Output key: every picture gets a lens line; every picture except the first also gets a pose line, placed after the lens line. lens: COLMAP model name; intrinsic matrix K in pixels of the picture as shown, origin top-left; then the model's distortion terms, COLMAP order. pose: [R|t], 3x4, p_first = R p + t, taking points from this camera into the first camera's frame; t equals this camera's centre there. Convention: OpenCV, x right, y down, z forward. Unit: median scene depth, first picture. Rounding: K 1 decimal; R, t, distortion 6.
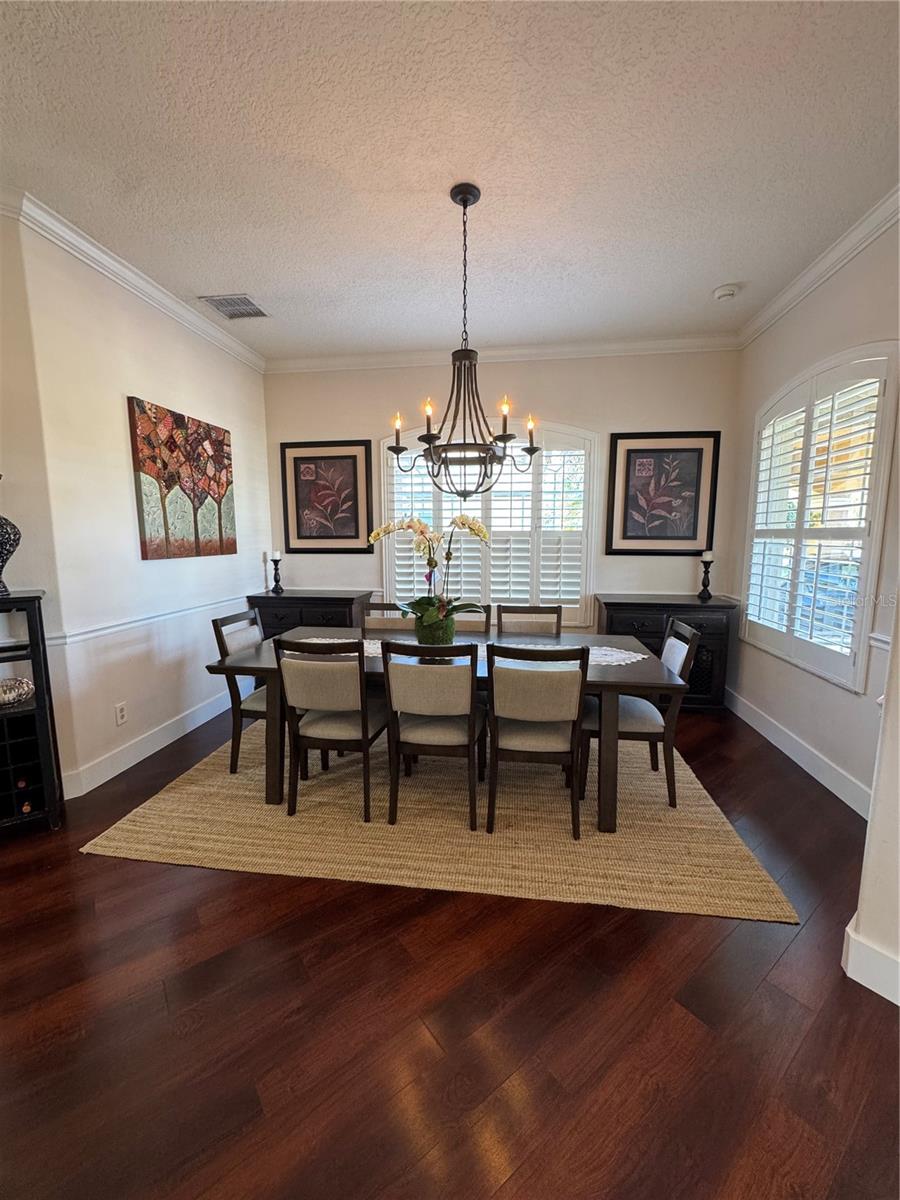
lens RADIAL K [[480.1, 0, 451.1], [0, 480.1, 600.7], [0, 0, 1]] dist [-0.005603, 0.000770]
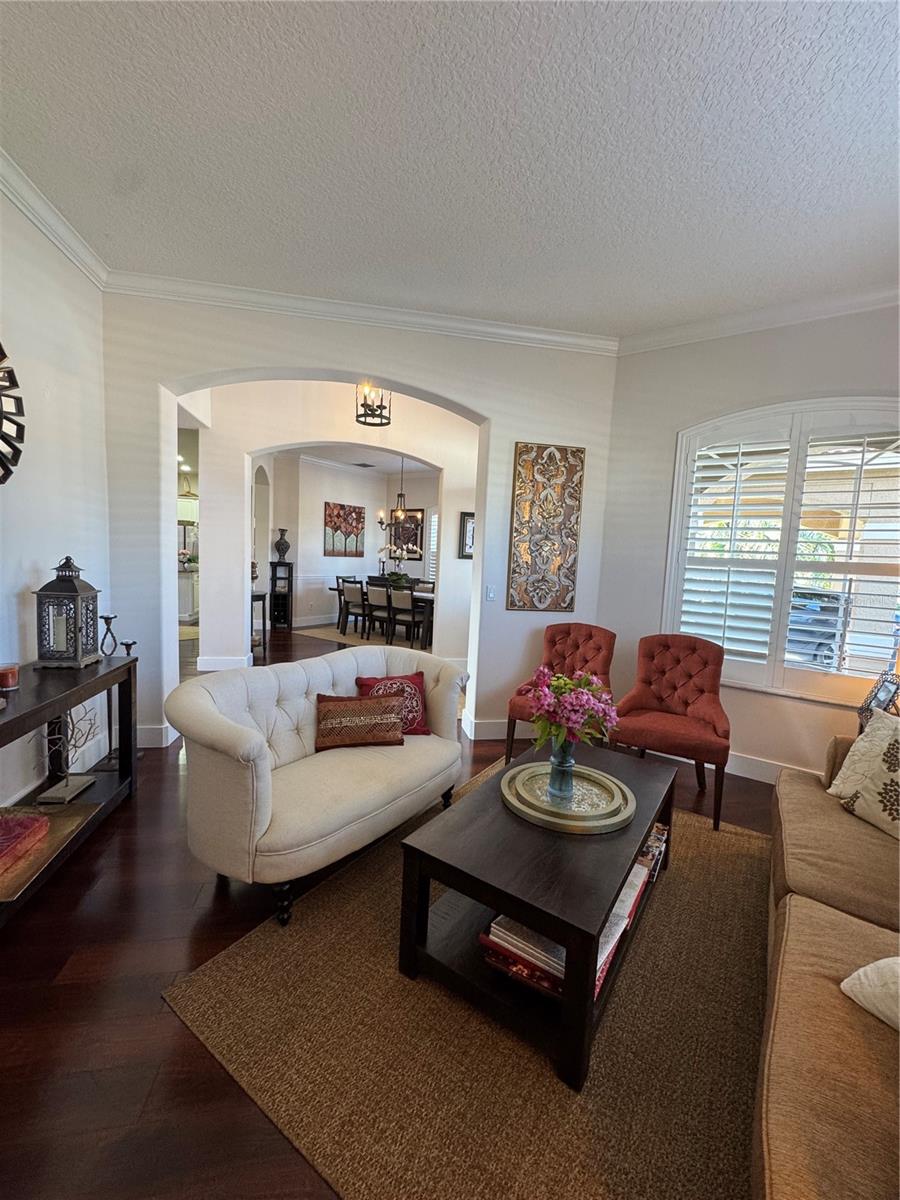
lens RADIAL K [[480.1, 0, 451.1], [0, 480.1, 600.7], [0, 0, 1]] dist [-0.005603, 0.000770]
pose [[0.891039, 0.085247, -0.445850, 1.492763], [-0.107486, 0.993898, -0.024777, 0.189247], [0.441018, 0.070000, 0.894764, -1.363657]]
